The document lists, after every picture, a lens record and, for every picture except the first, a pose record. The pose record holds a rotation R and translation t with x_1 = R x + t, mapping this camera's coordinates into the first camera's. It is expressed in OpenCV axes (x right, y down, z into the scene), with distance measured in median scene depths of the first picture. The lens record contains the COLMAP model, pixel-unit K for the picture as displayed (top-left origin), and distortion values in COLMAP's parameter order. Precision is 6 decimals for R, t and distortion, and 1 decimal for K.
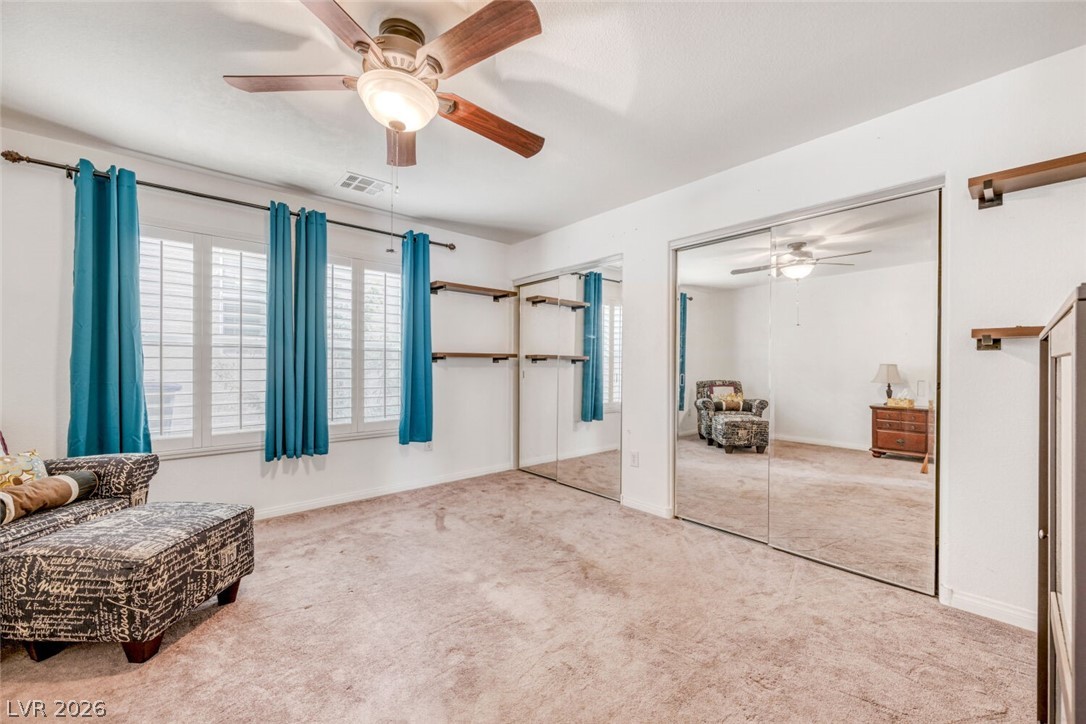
lens RADIAL K [[426.5, 0, 540.9], [0, 426.5, 364.4], [0, 0, 1]] dist [-0.001229, -0.001279]
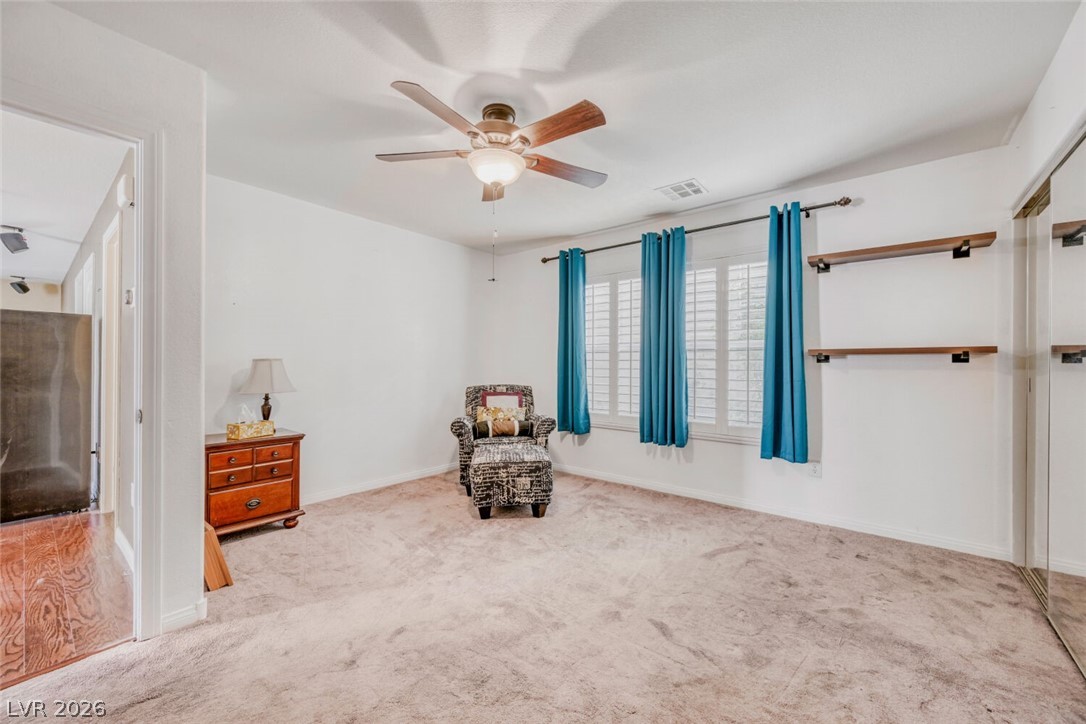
lens RADIAL K [[426.5, 0, 547.3], [0, 426.5, 361.7], [0, 0, 1]] dist [-0.001229, -0.001279]
pose [[0.172228, -0.007500, -0.985029, 0.513627], [-0.002936, 0.999963, -0.008127, 0.001337], [0.985053, 0.004292, 0.172200, 0.480315]]
